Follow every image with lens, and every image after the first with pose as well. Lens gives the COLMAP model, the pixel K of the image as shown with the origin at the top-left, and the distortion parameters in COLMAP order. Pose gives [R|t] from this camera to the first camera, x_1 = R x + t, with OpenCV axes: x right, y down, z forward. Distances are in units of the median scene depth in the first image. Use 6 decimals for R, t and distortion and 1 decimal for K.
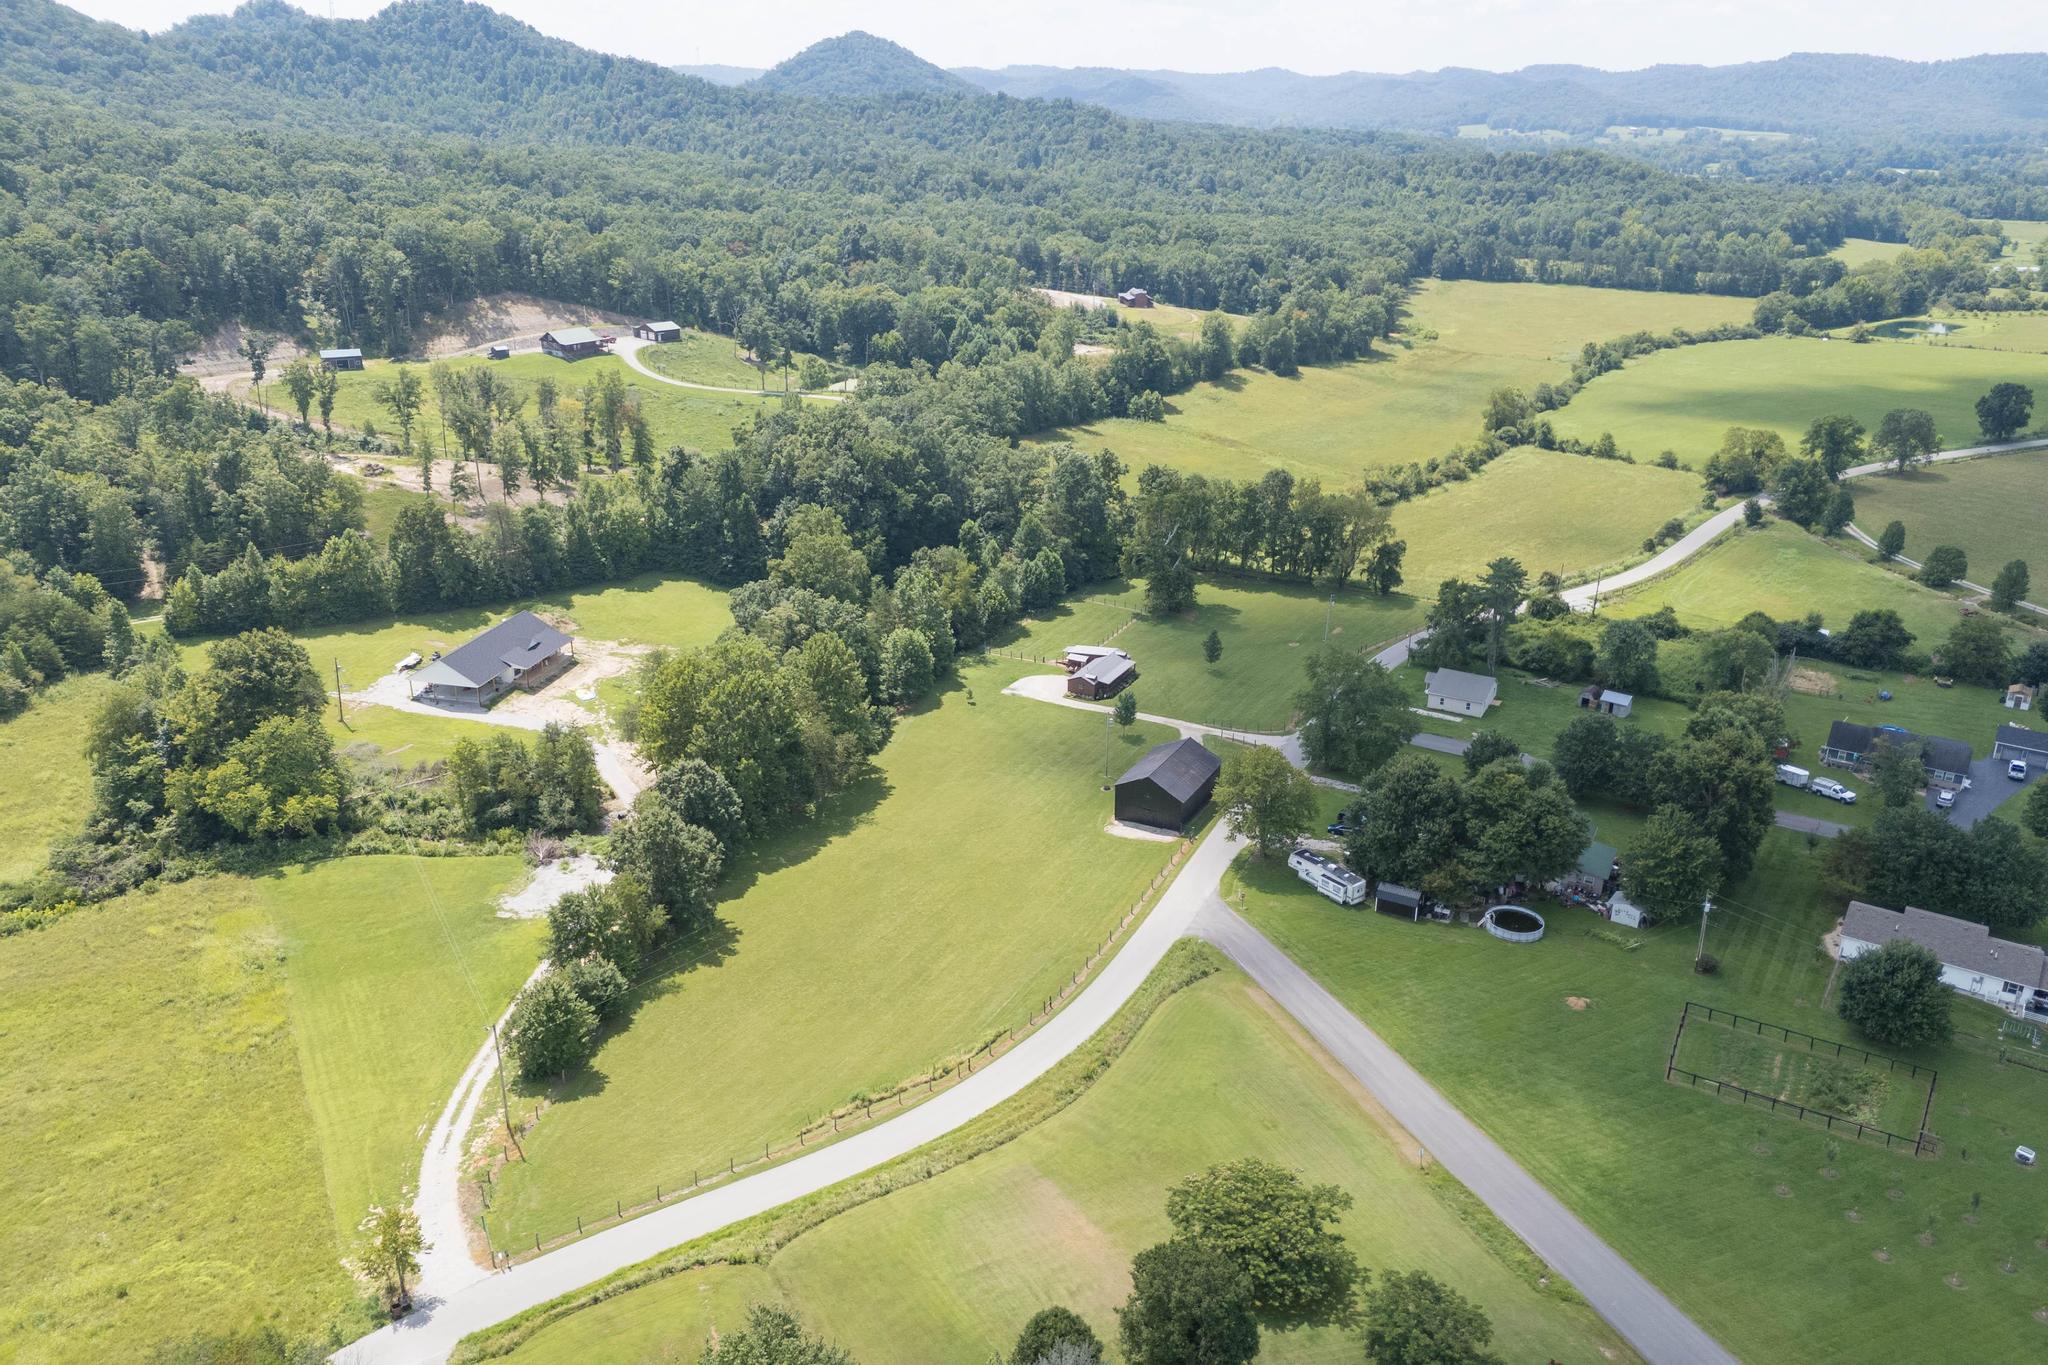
lens RADIAL K [[1501.3, 0, 1012.9], [0, 1501.3, 684.0], [0, 0, 1]] dist [0.063867, -0.054181]
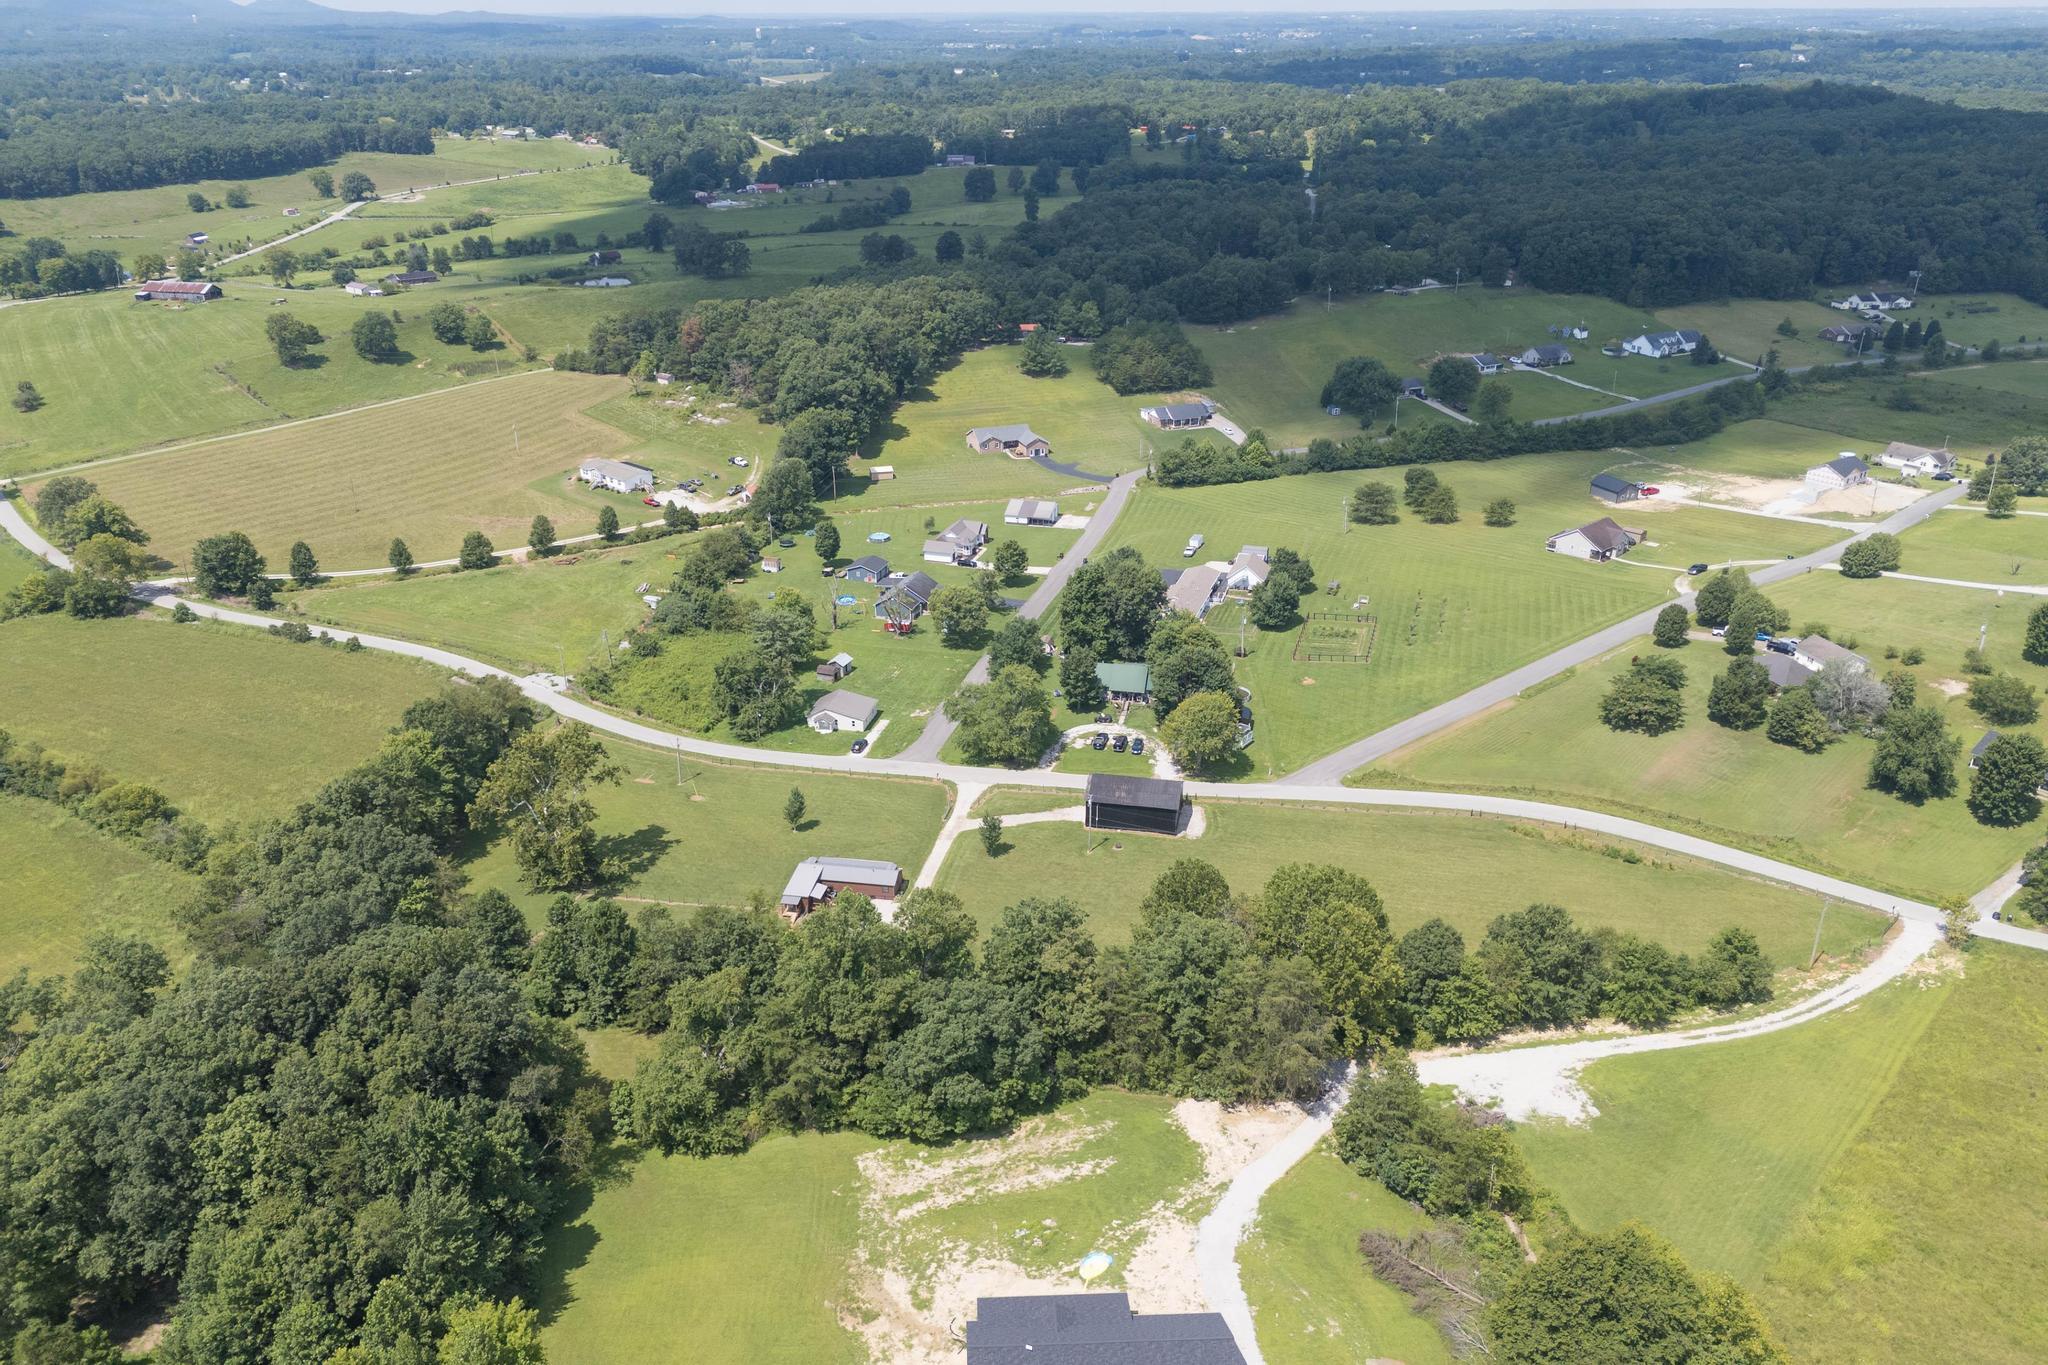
lens RADIAL K [[1501.3, 0, 1015.5], [0, 1501.3, 688.1], [0, 0, 1]] dist [0.063867, -0.054181]
pose [[-0.276506, -0.400872, 0.873411, -0.628731], [0.352271, 0.803303, 0.480218, -0.438724], [-0.894120, 0.440460, -0.080902, 0.814864]]
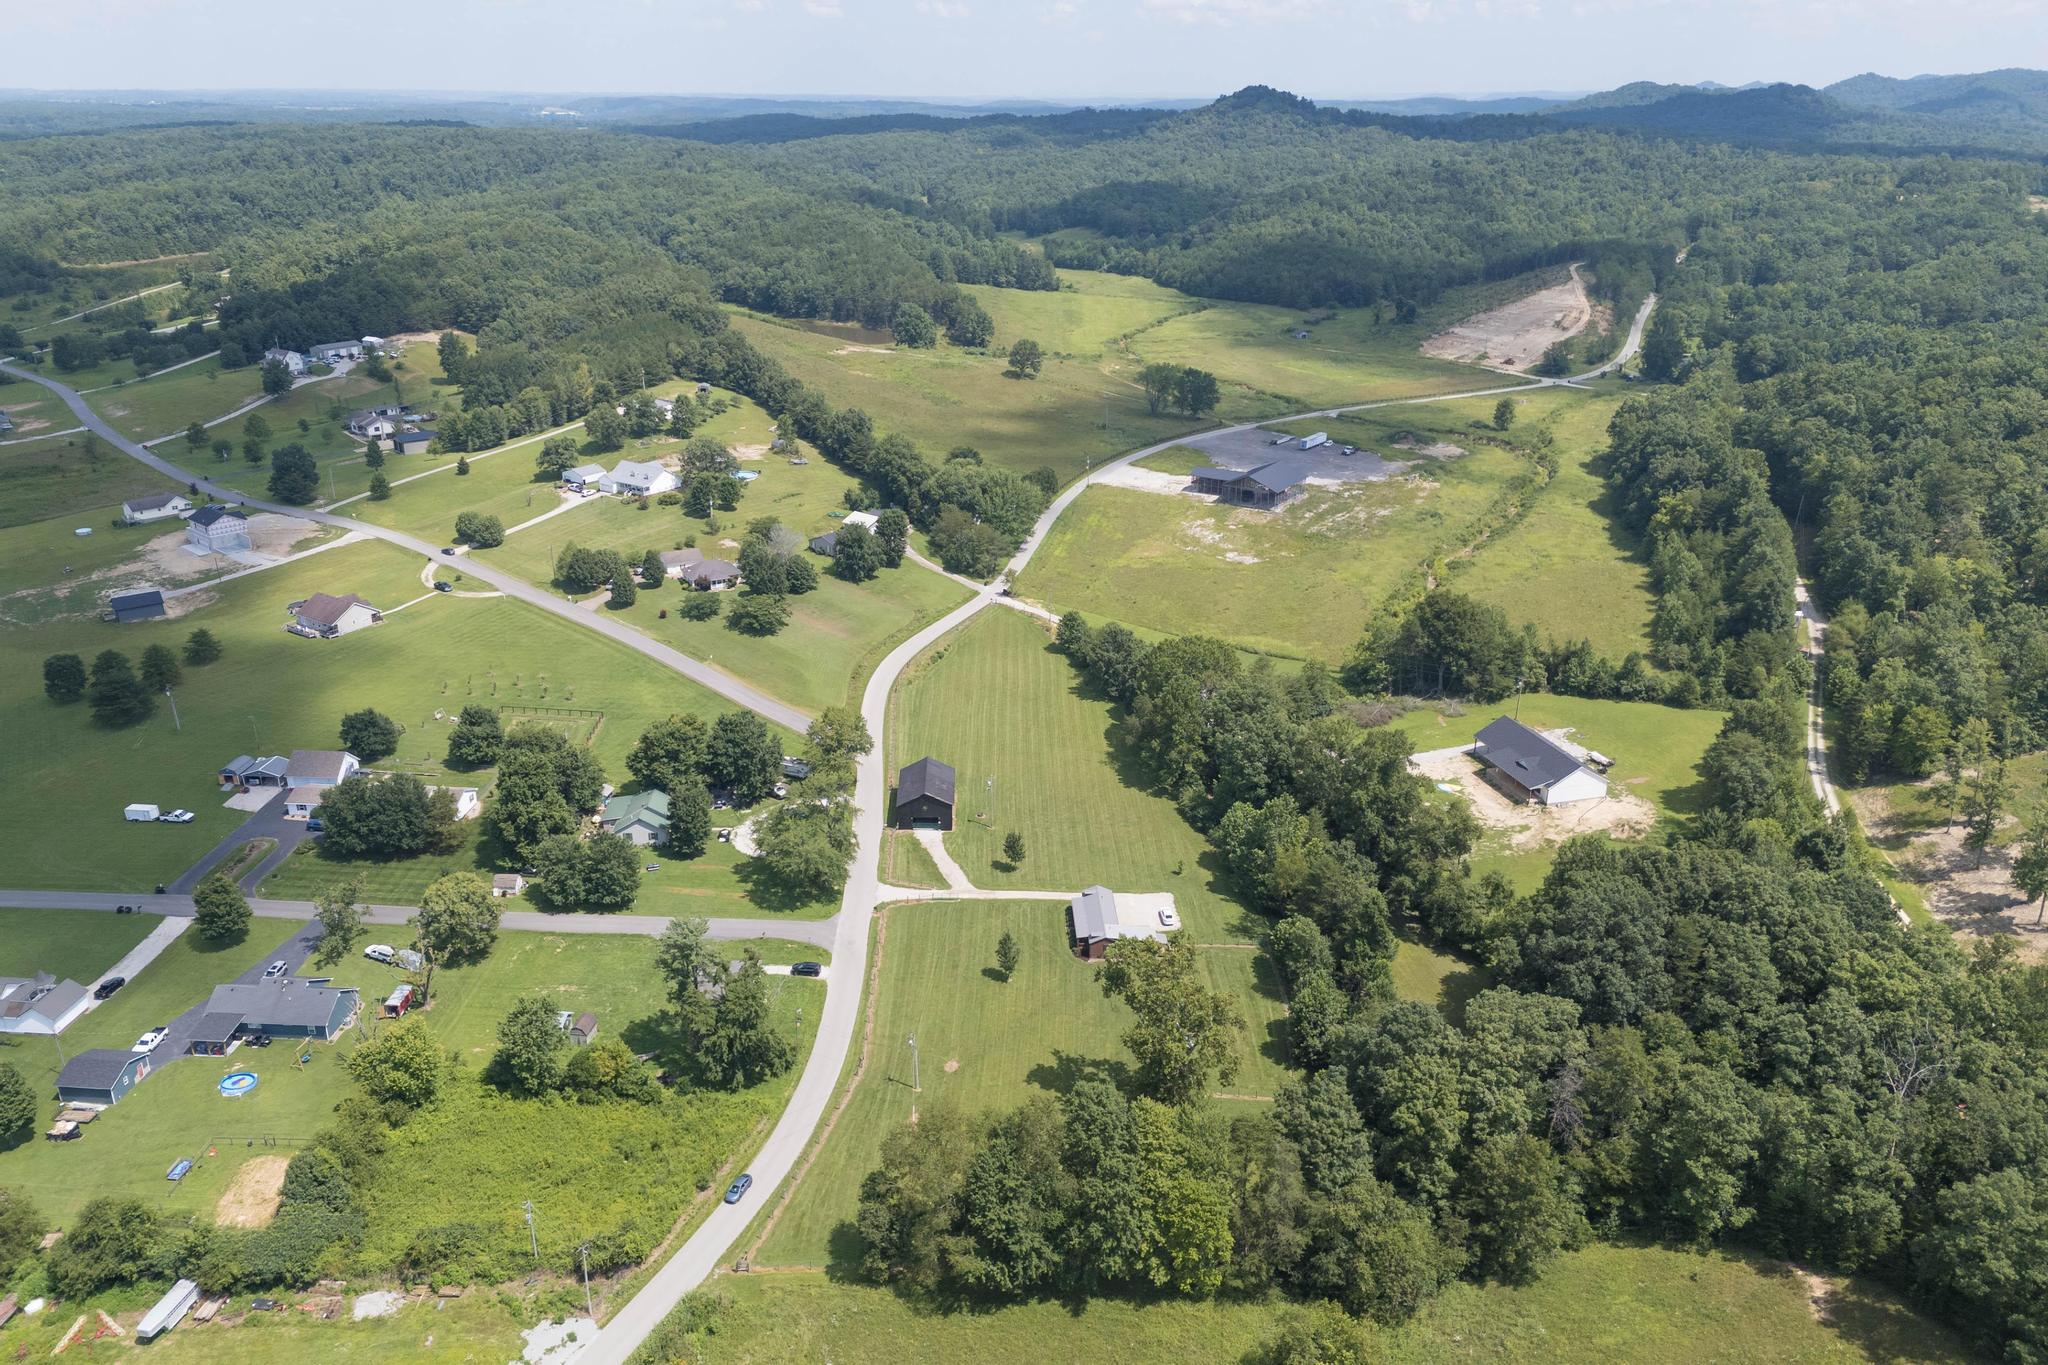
lens RADIAL K [[1501.3, 0, 1011.3], [0, 1501.3, 680.2], [0, 0, 1]] dist [0.063867, -0.054181]
pose [[-0.876218, 0.167130, -0.452006, 0.441113], [-0.185227, 0.749092, 0.636044, -0.615604], [0.444896, 0.641037, -0.625411, 1.279424]]
